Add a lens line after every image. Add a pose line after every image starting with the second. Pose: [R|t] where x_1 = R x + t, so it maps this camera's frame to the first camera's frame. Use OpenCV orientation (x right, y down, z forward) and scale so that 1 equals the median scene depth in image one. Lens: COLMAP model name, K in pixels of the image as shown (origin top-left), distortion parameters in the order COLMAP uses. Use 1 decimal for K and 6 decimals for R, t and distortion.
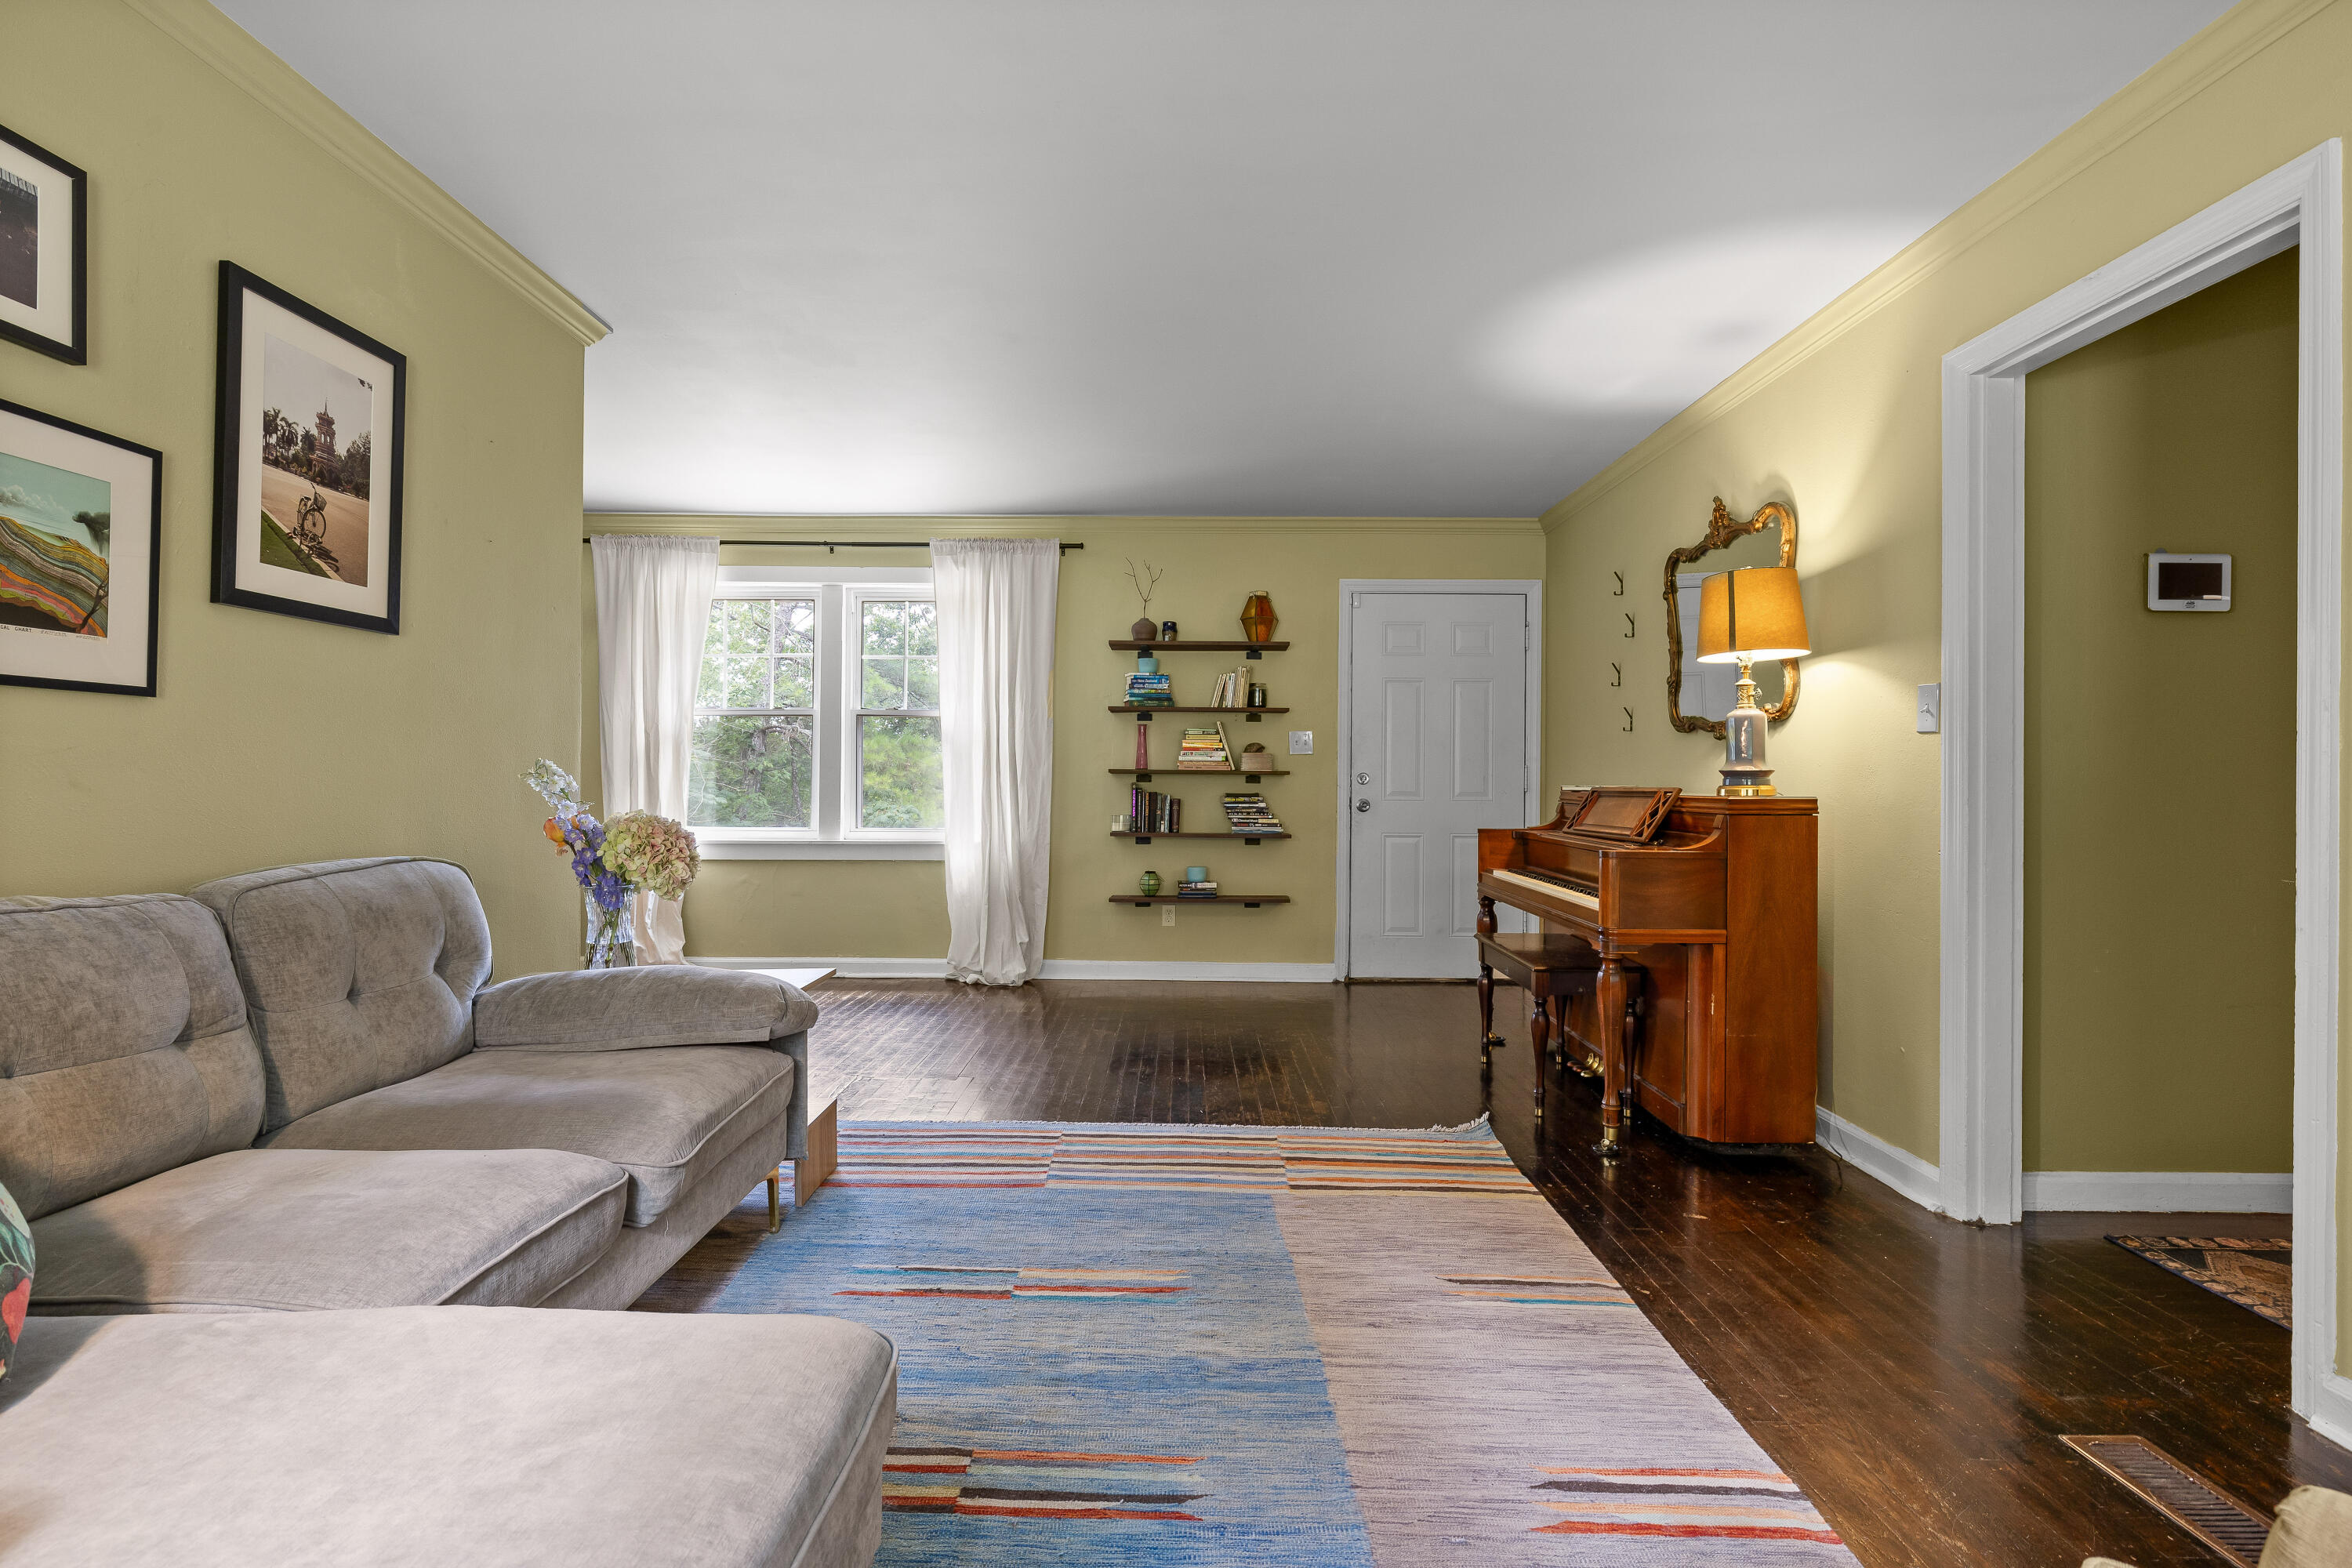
lens RADIAL K [[1110.5, 0, 1176.0], [0, 1110.5, 784.0], [0, 0, 1]] dist [0.014386, 0.000147]
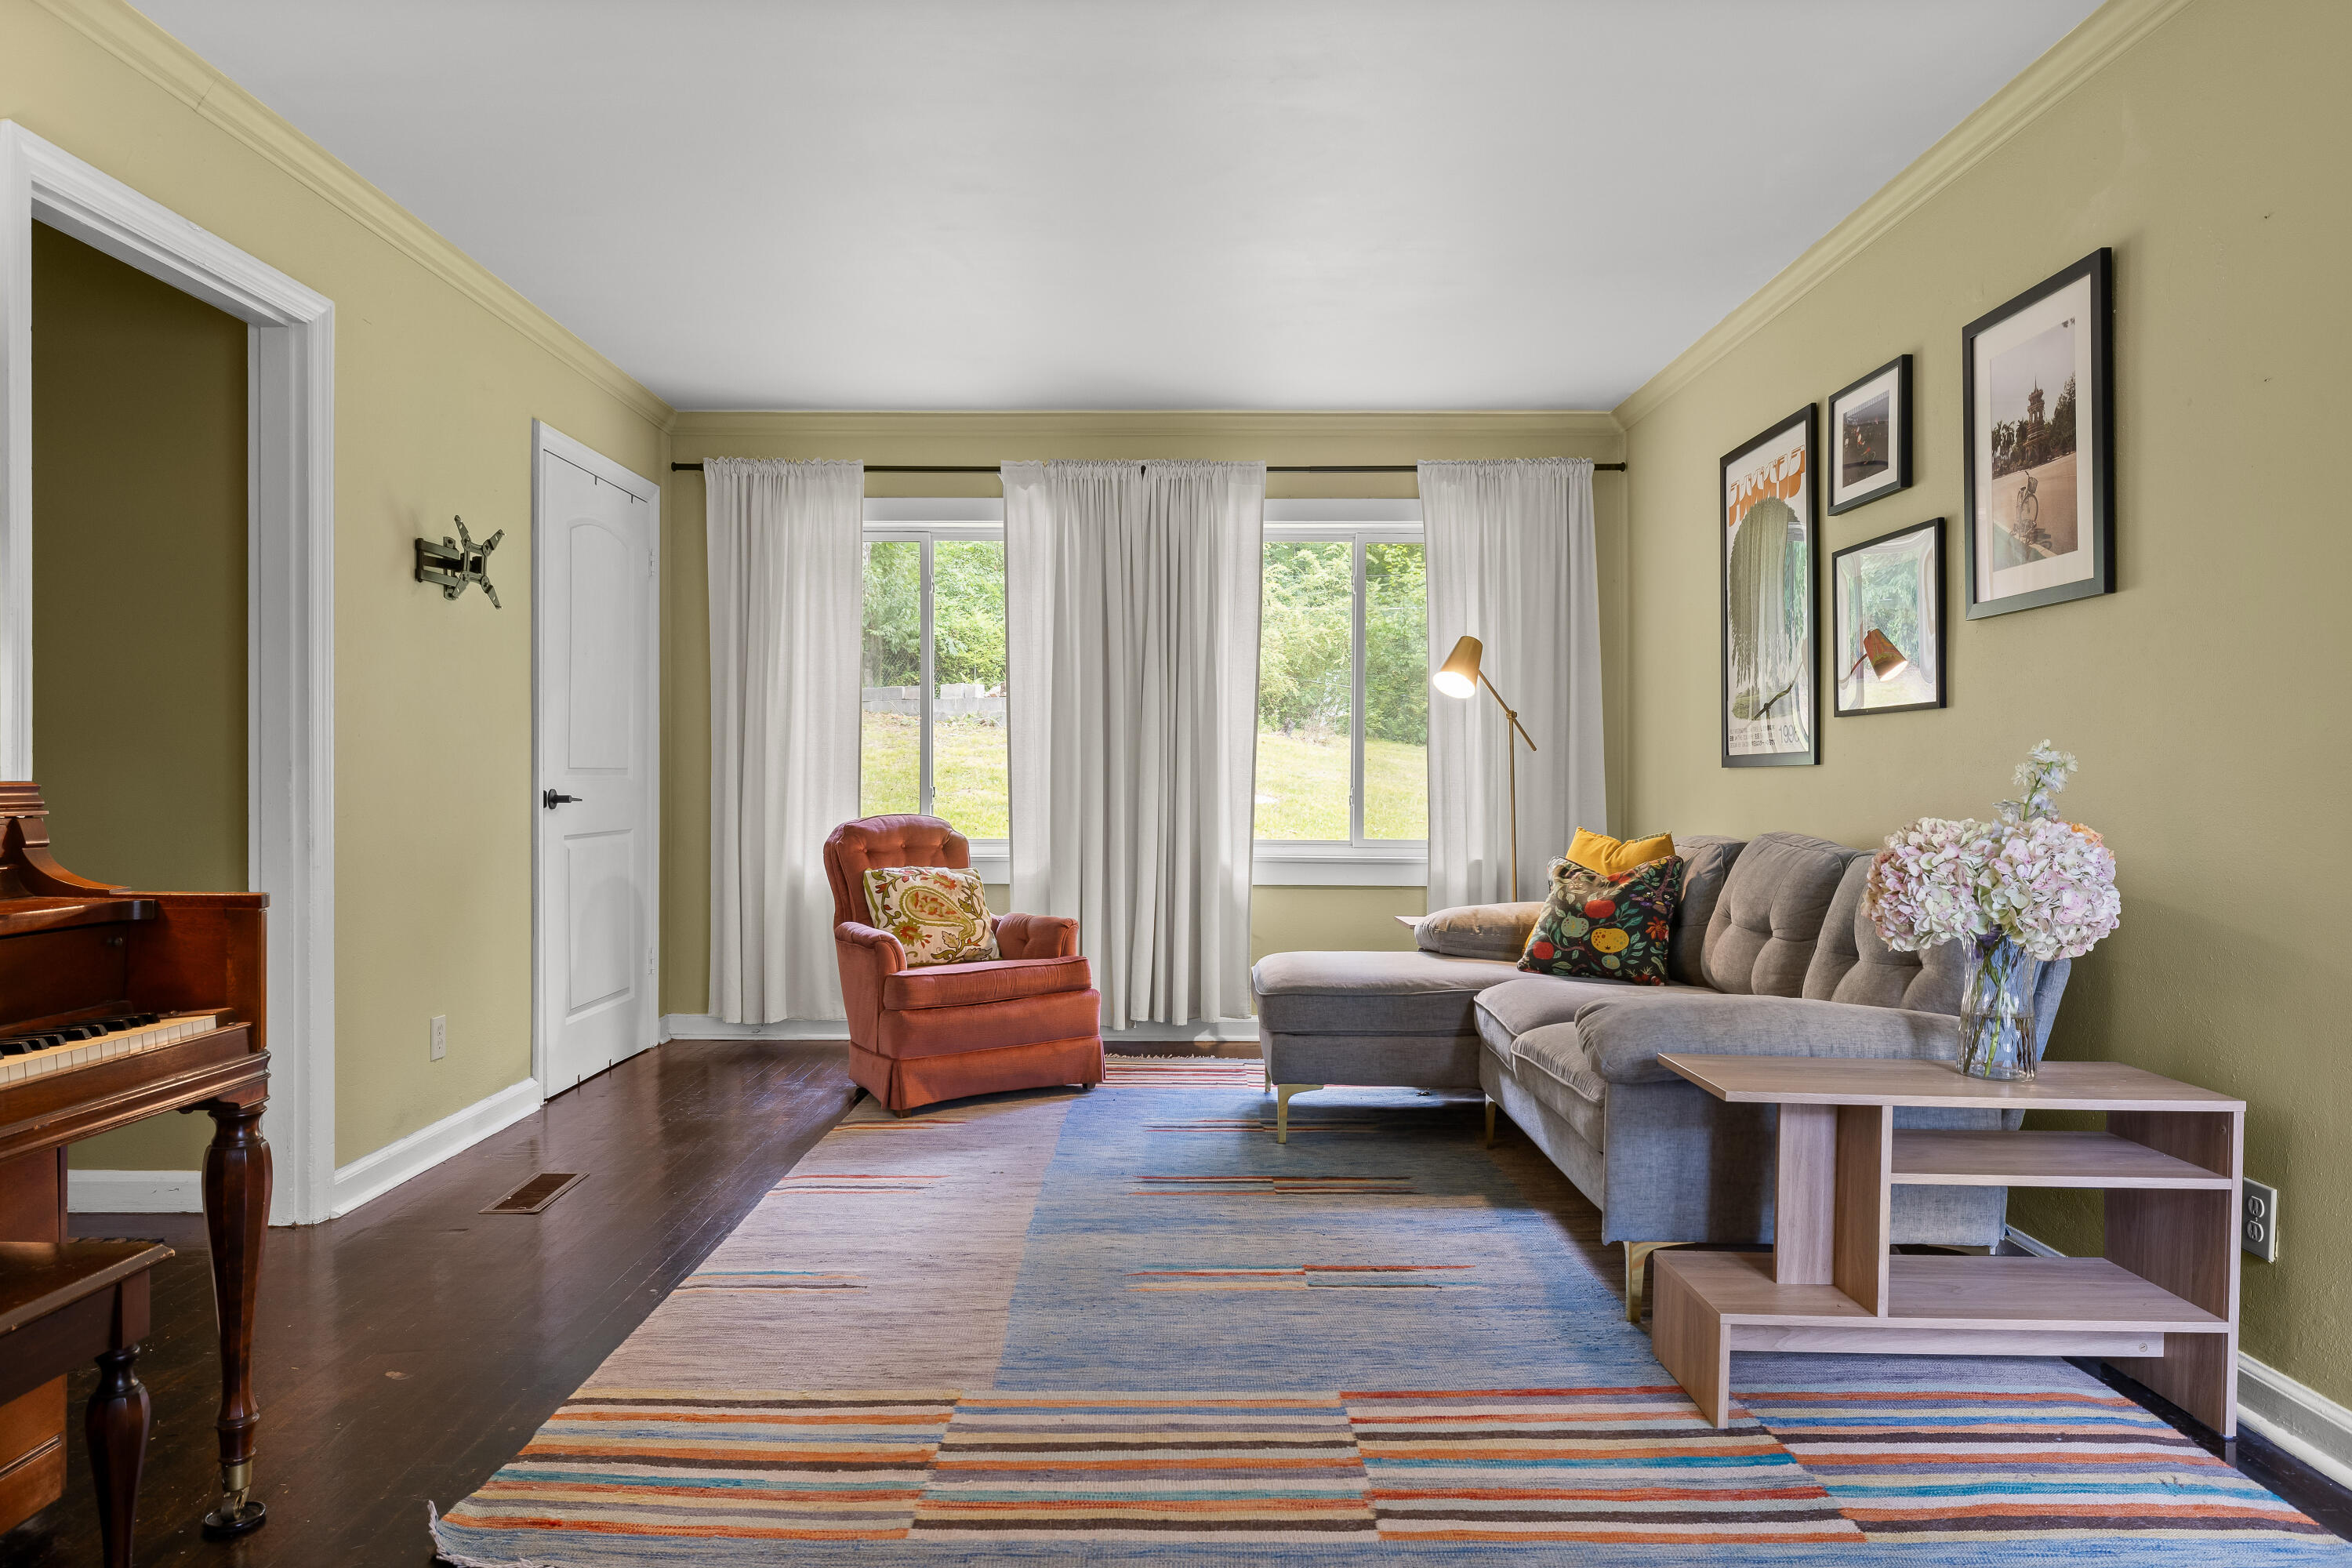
lens RADIAL K [[1513.1, 0, 1176.0], [0, 1513.1, 784.0], [0, 0, 1]] dist [0.004635, -0.001064]
pose [[-0.999933, -0.010349, -0.005120, -0.018077], [-0.010411, 0.999873, 0.012086, -0.000602], [0.004994, 0.012139, -0.999914, 2.287164]]
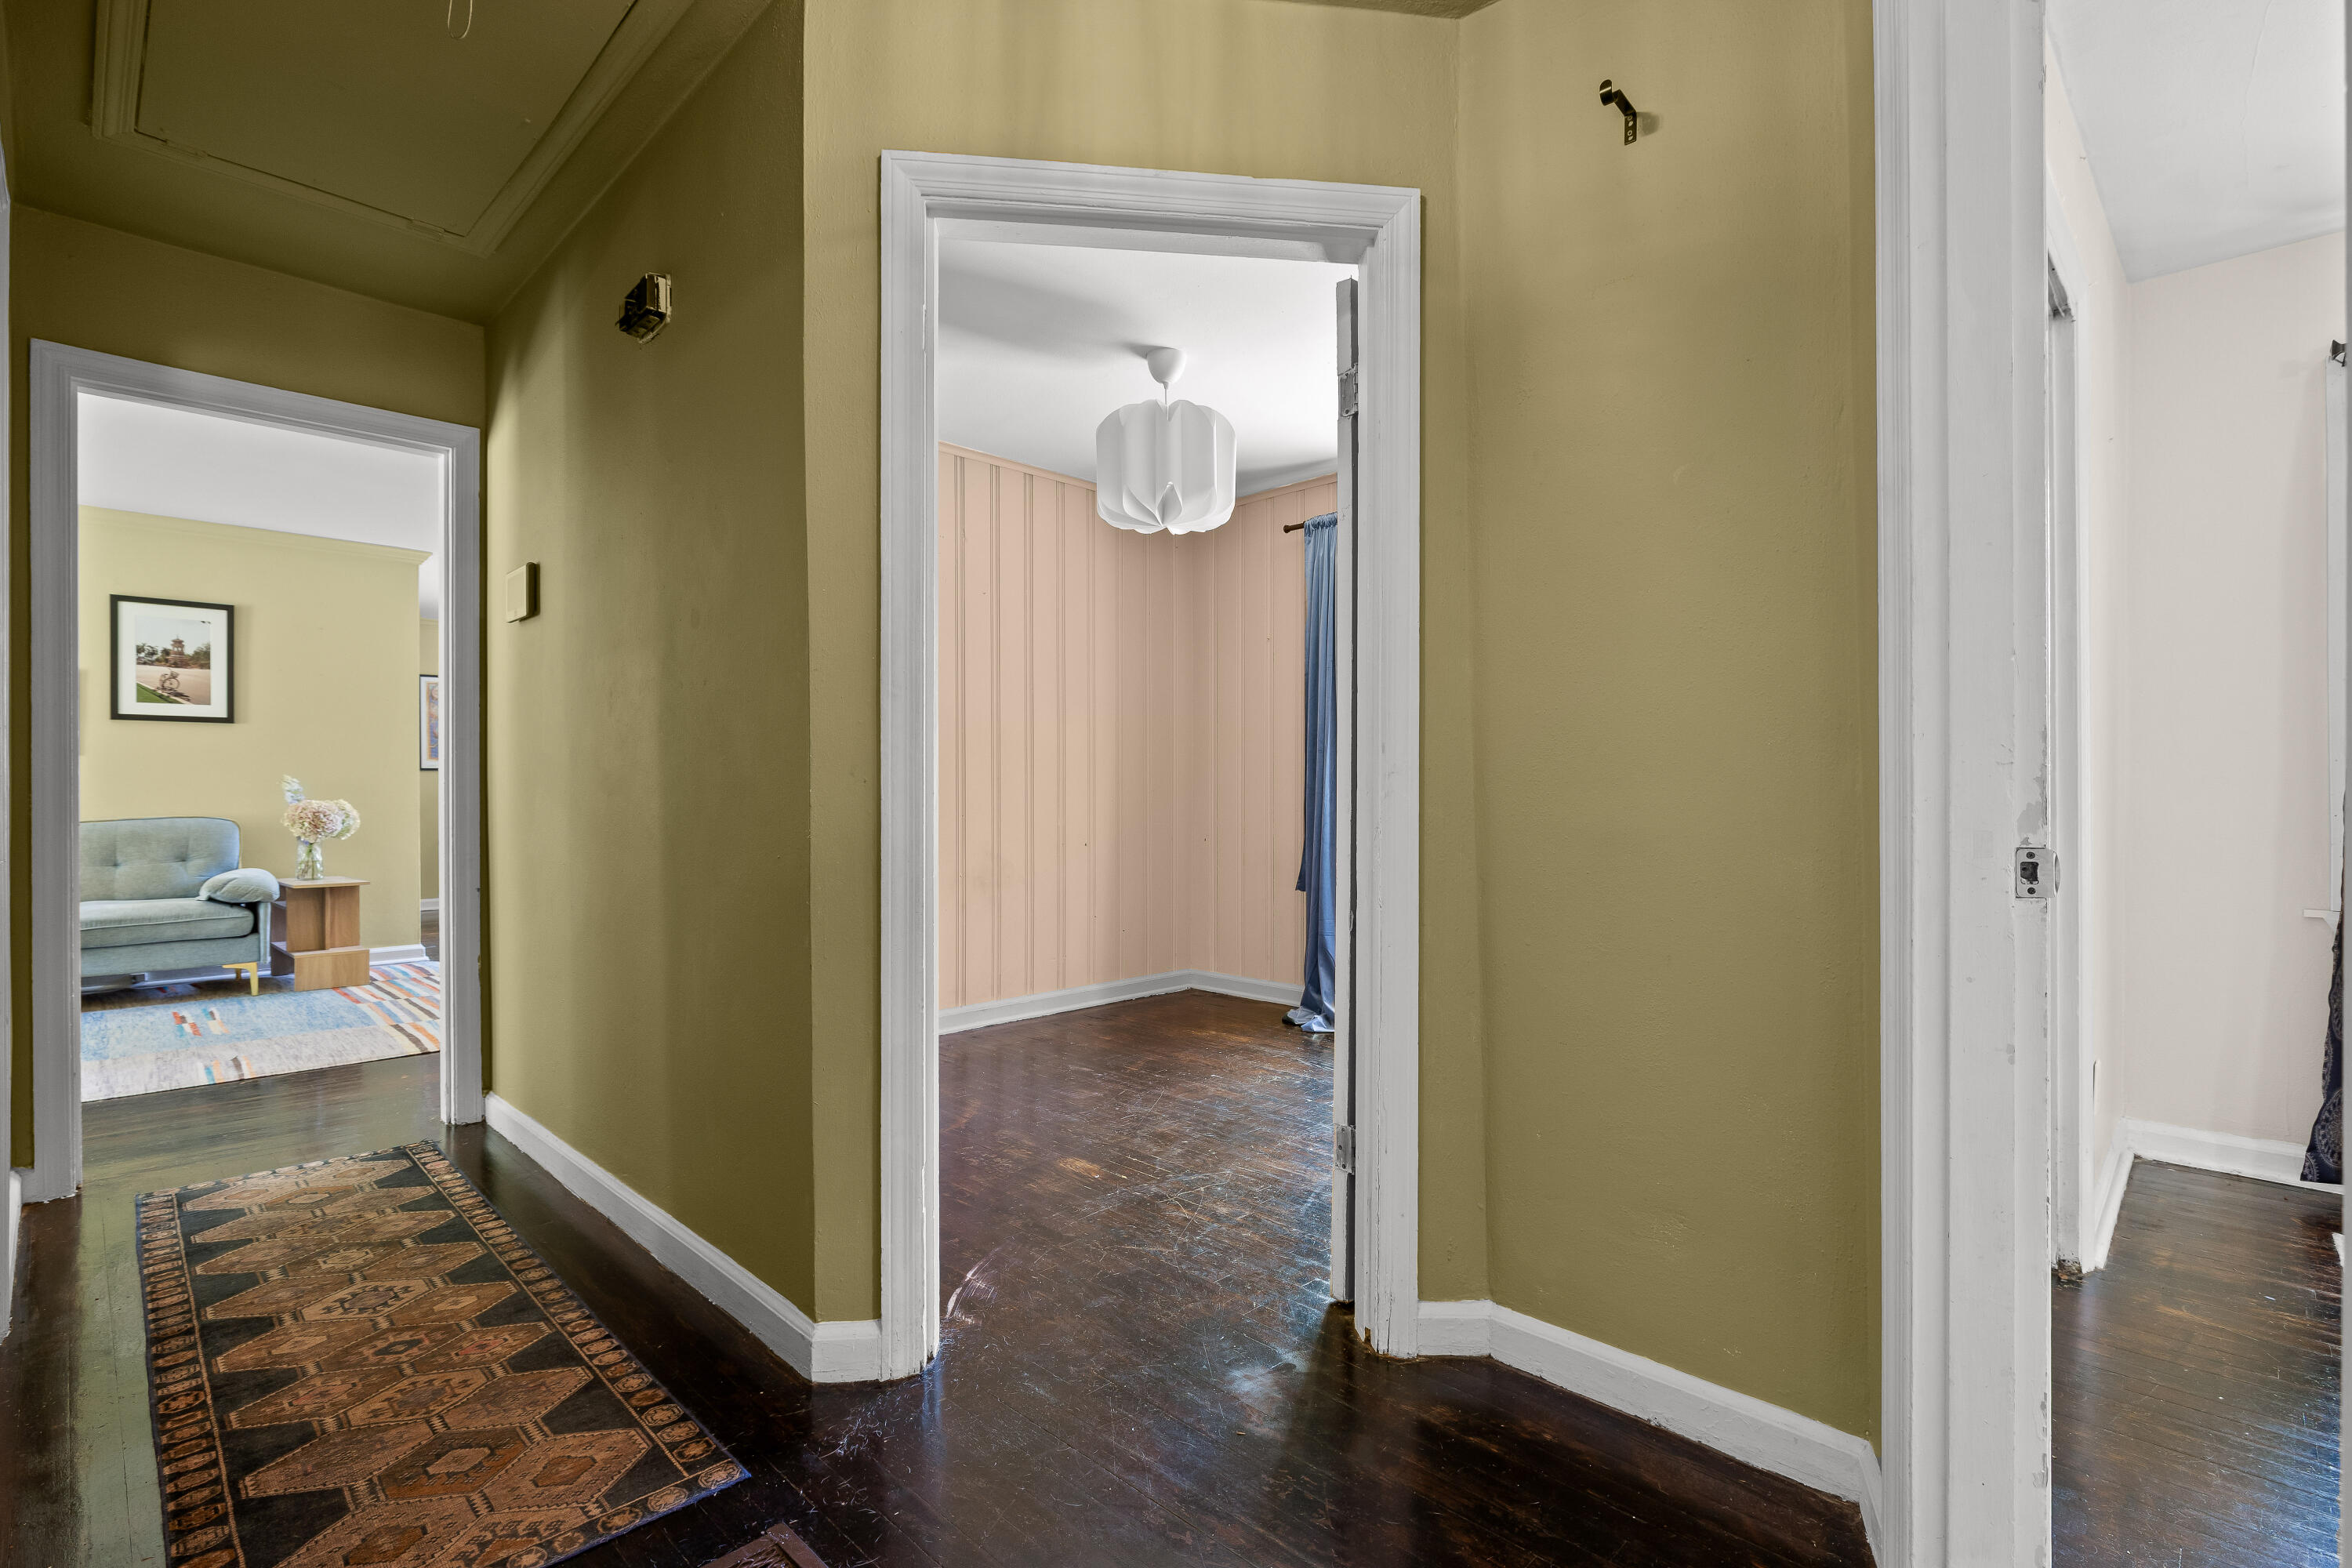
lens RADIAL K [[1110.5, 0, 1176.0], [0, 1110.5, 784.0], [0, 0, 1]] dist [0.014386, 0.000147]
pose [[0.709371, -0.009130, -0.704776, 2.576839], [-0.000056, 0.999915, -0.013010, 0.026109], [0.704835, 0.009269, 0.709311, 0.790079]]
